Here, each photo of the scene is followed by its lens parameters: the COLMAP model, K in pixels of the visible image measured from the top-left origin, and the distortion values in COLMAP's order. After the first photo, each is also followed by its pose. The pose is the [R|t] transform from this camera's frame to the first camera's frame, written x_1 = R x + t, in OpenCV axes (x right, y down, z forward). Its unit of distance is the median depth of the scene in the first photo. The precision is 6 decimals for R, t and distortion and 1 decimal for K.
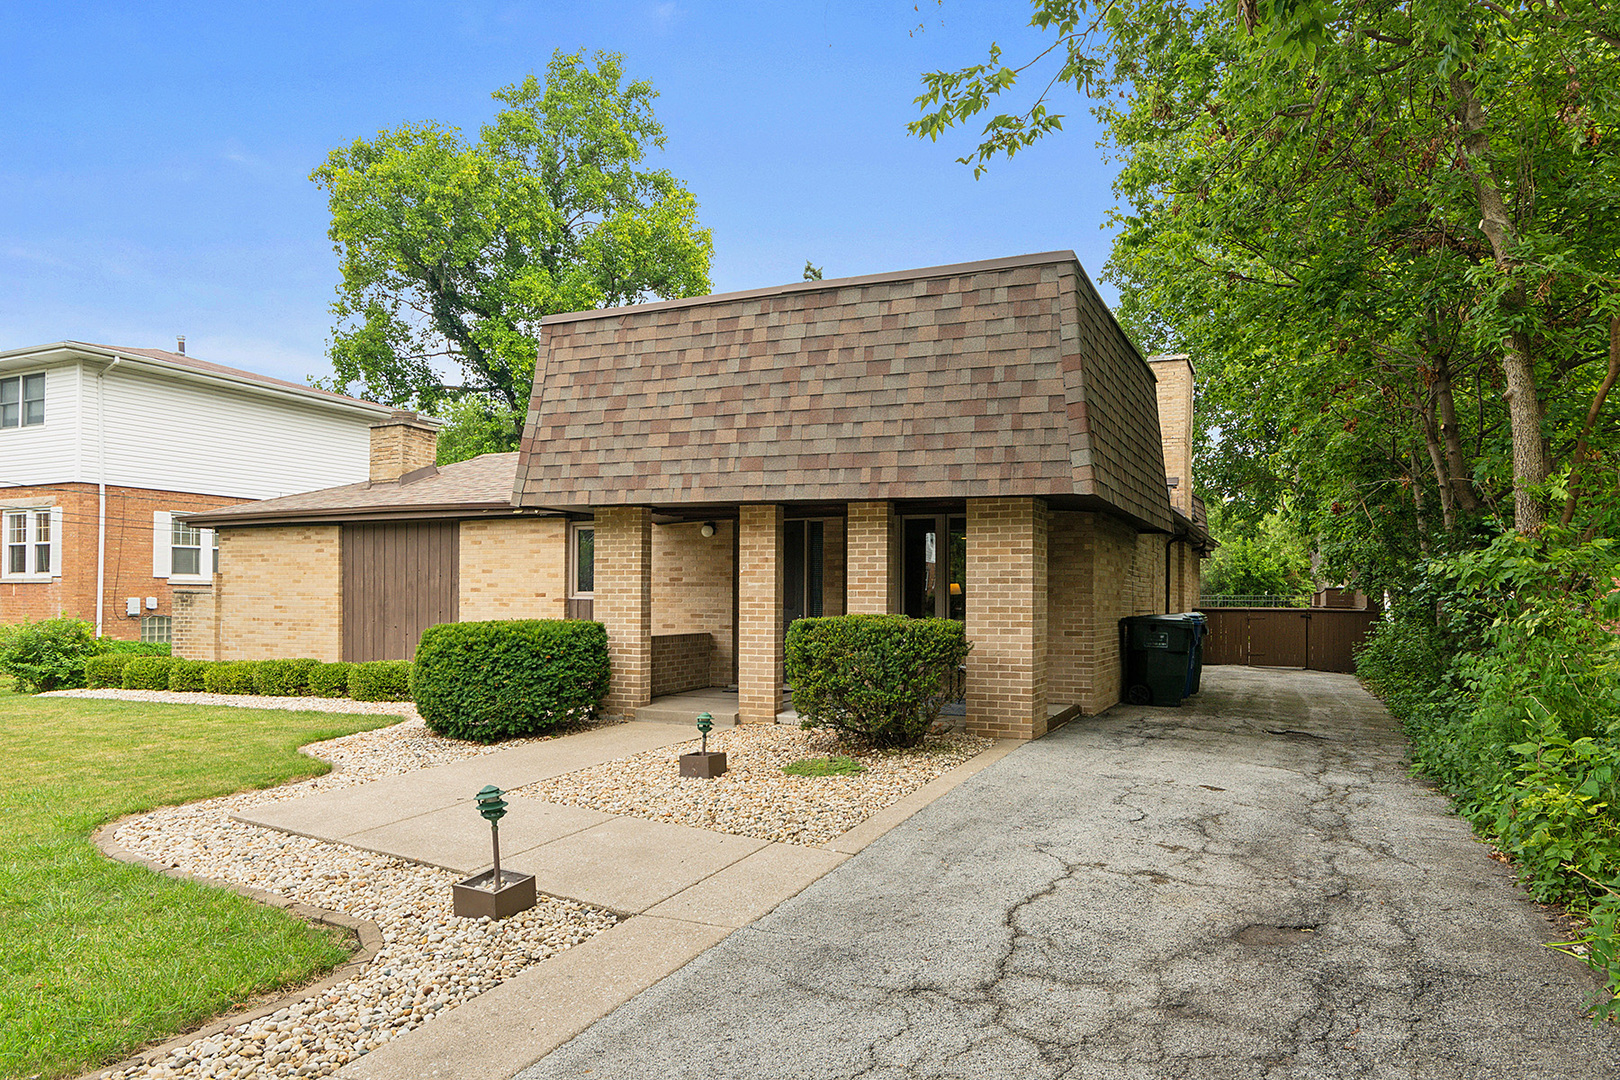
lens RADIAL K [[1039.5, 0, 811.6], [0, 1039.5, 551.2], [0, 0, 1]] dist [0.004394, -0.000150]
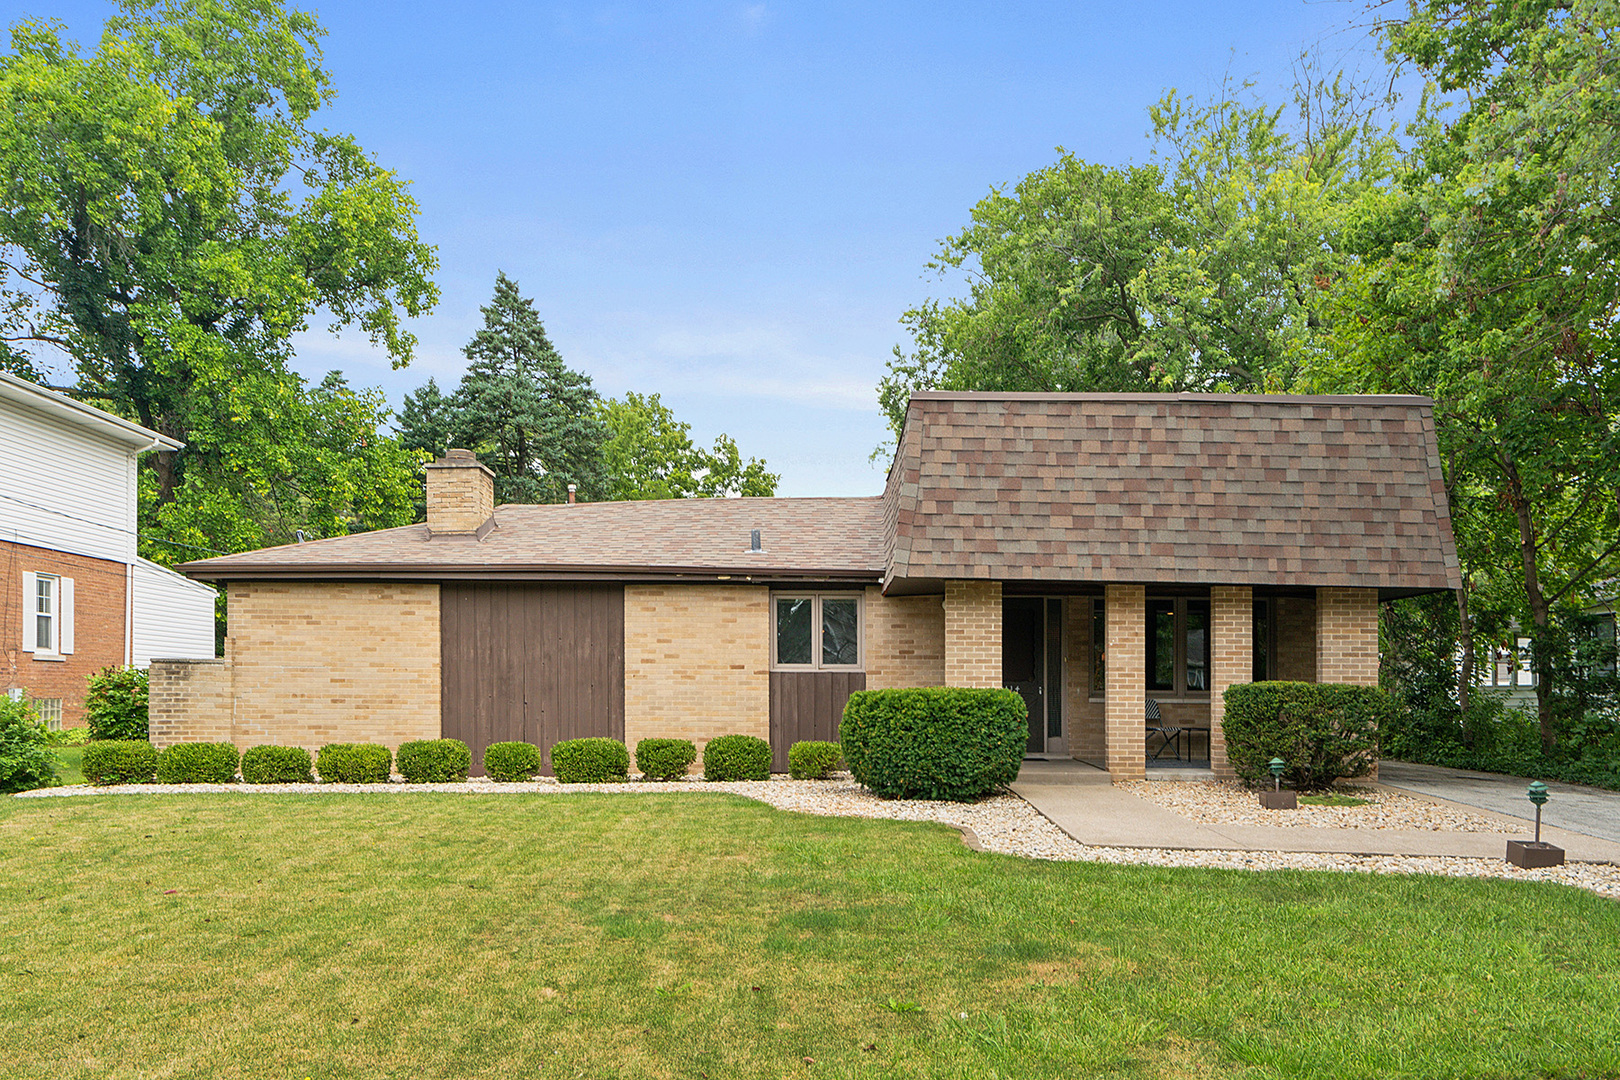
lens RADIAL K [[1279.1, 0, 812.2], [0, 1279.1, 633.2], [0, 0, 1]] dist [-0.001332, 0.001388]
pose [[0.914086, 0.019644, 0.405043, -0.924406], [-0.020561, 0.999786, -0.002086, 0.017399], [-0.404998, -0.006421, 0.914295, -0.116018]]
